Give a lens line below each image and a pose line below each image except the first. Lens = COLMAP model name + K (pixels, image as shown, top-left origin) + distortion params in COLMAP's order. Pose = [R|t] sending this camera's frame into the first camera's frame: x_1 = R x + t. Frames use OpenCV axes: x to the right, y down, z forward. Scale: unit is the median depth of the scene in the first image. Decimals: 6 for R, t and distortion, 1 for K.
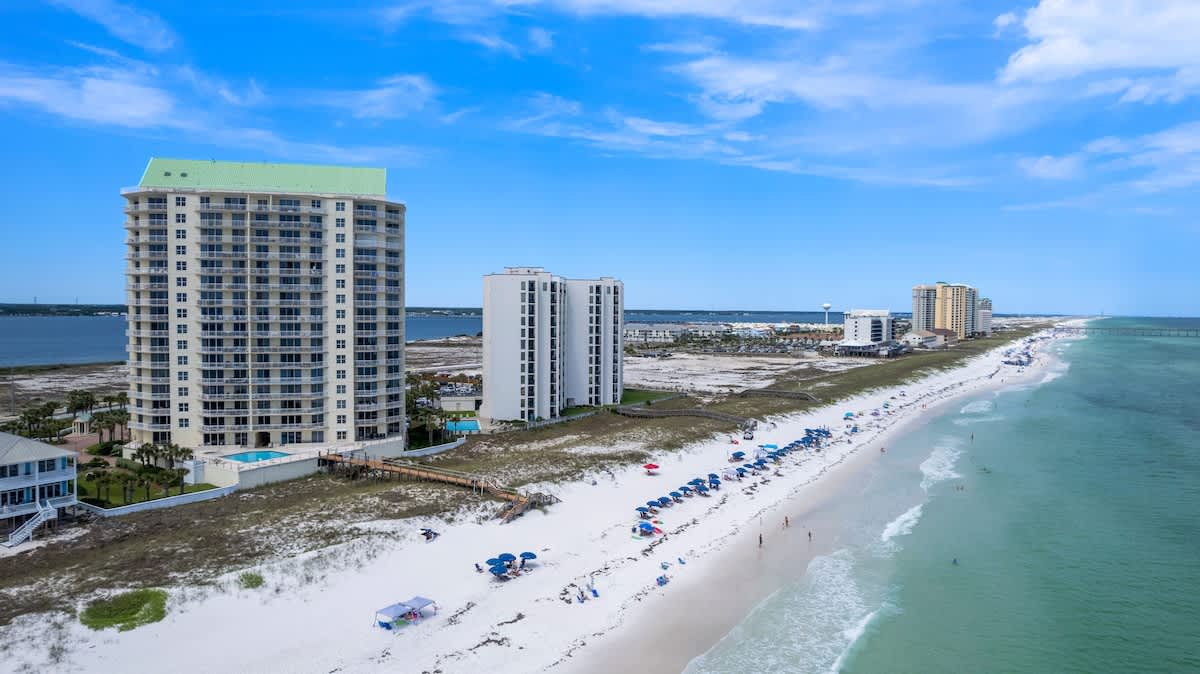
lens RADIAL K [[780.1, 0, 600.0], [0, 780.1, 337.0], [0, 0, 1]] dist [-0.040378, 0.001809]
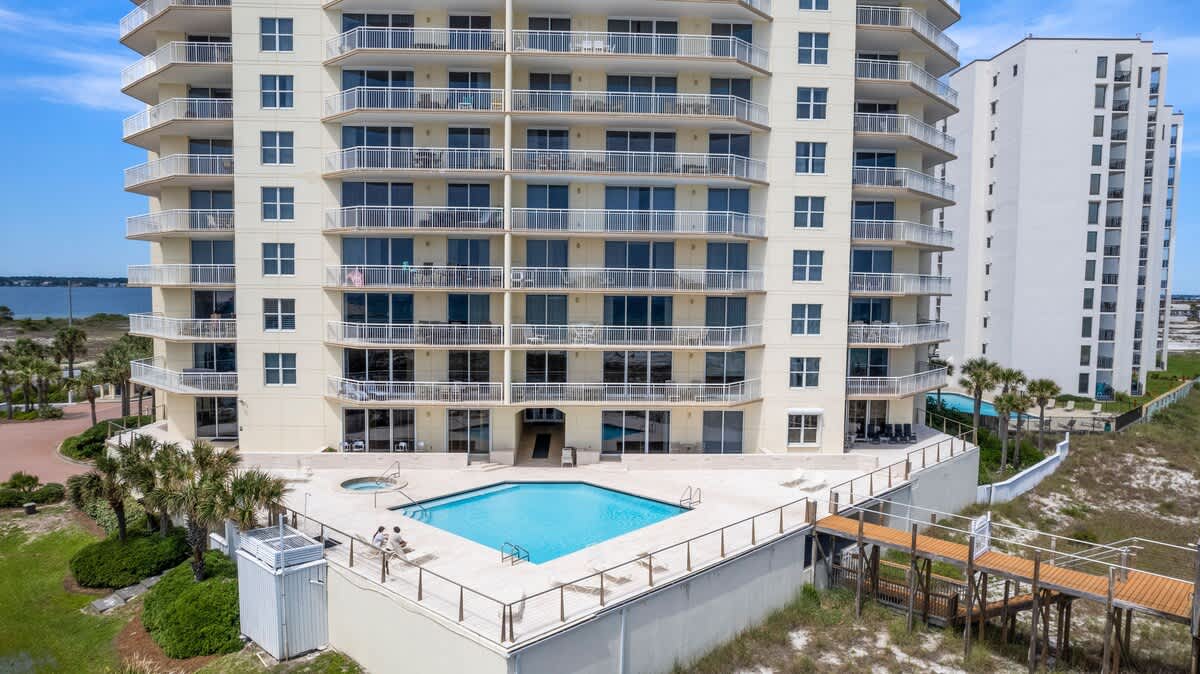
lens RADIAL K [[780.1, 0, 600.0], [0, 780.1, 337.0], [0, 0, 1]] dist [-0.040378, 0.001809]
pose [[0.980694, 0.016902, -0.194817, -0.363222], [-0.012099, 0.999593, 0.025816, 0.089776], [0.195174, -0.022960, 0.980500, 0.732757]]
